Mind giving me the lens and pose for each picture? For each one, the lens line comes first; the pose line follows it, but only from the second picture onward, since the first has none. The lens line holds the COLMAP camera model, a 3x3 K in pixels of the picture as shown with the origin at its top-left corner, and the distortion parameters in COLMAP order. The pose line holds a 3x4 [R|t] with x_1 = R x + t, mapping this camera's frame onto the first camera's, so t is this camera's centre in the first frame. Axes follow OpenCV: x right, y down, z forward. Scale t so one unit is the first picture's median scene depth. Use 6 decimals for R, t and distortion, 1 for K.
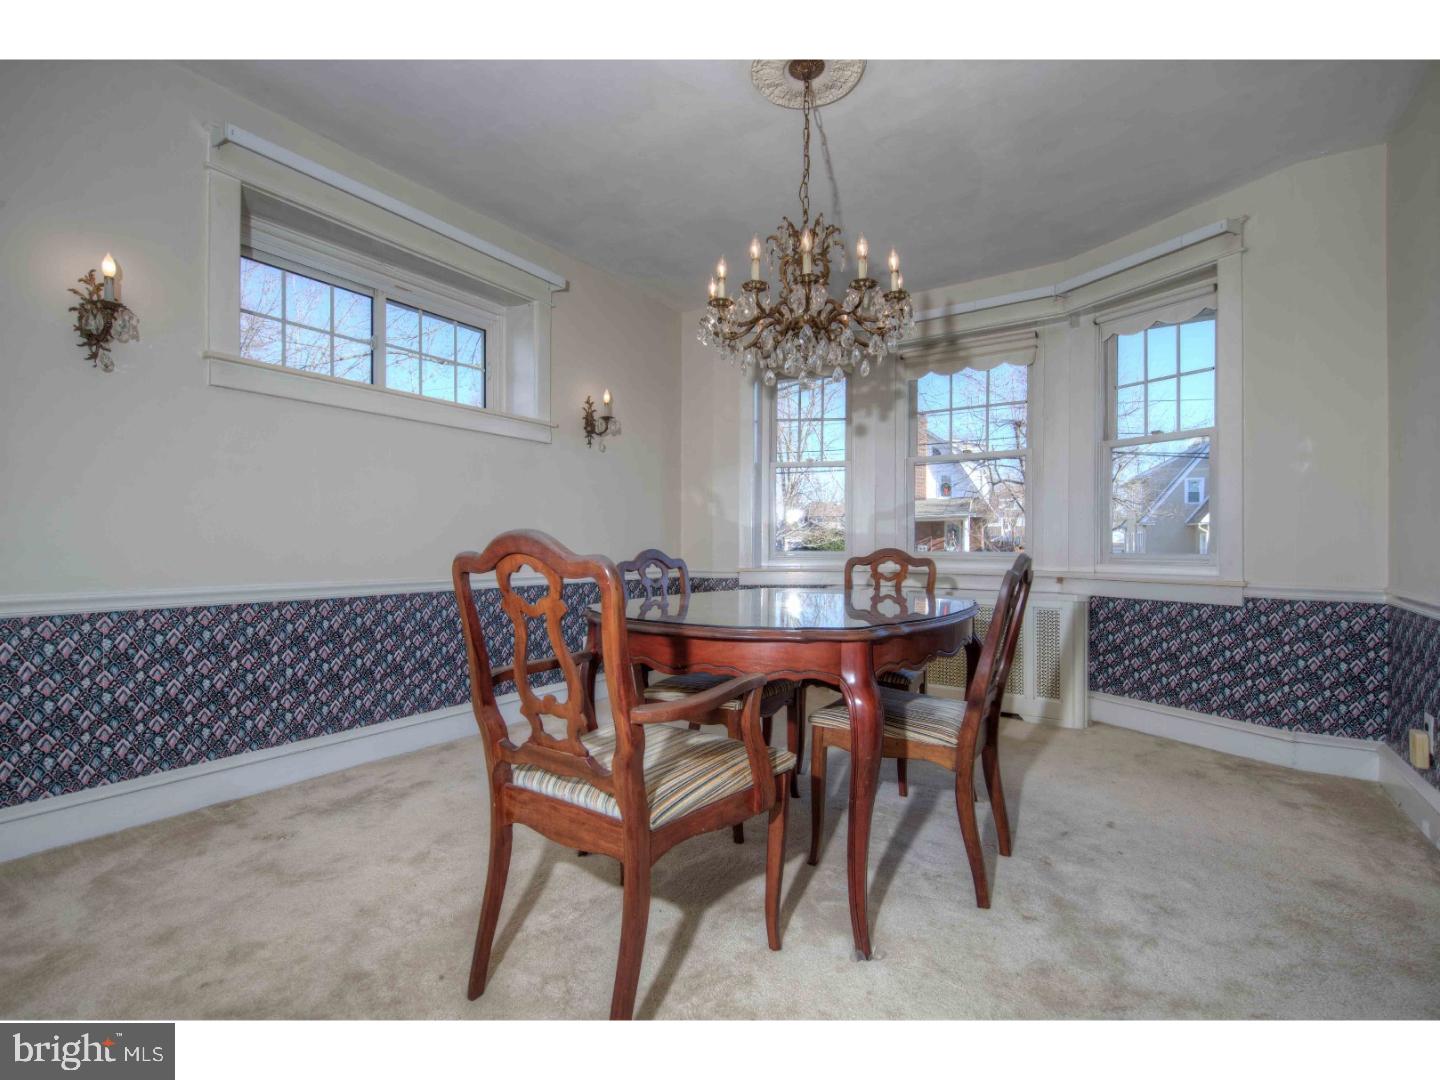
lens RADIAL K [[690.8, 0, 712.2], [0, 690.8, 544.8], [0, 0, 1]] dist [0.004393, 0.000226]
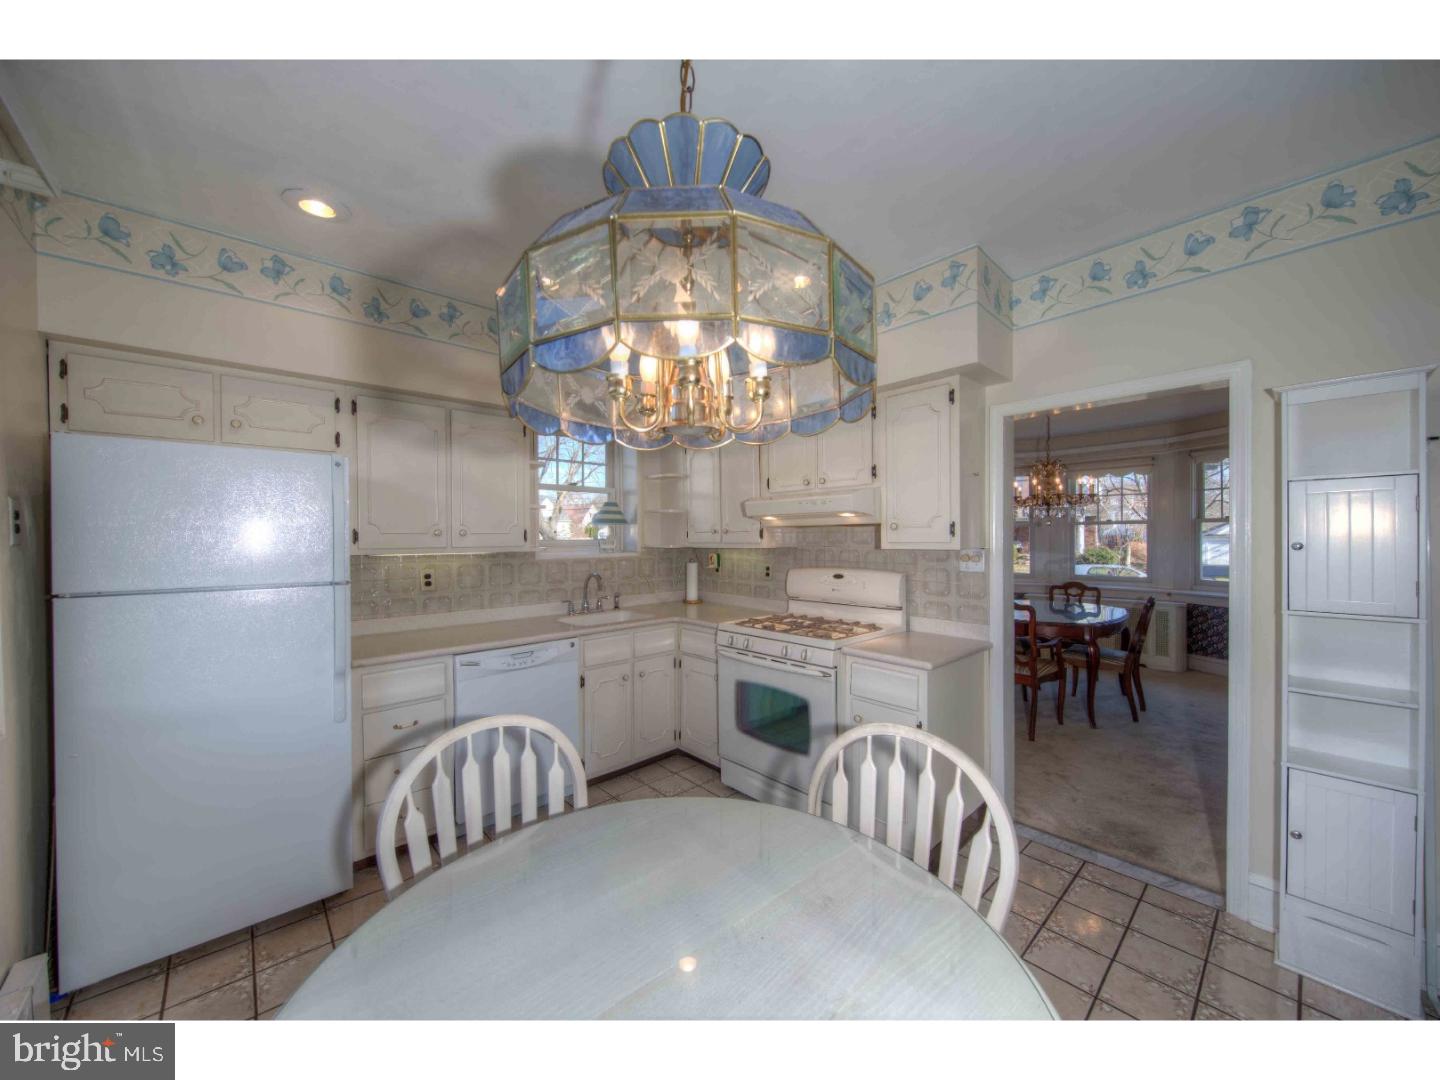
lens RADIAL K [[533.3, 0, 729.6], [0, 533.3, 544.8], [0, 0, 1]] dist [0.012483, -0.000133]
pose [[0.974251, -0.012777, -0.225103, -0.384287], [0.015233, 0.999842, 0.009175, -0.133699], [0.224950, -0.012368, 0.974292, -0.805406]]
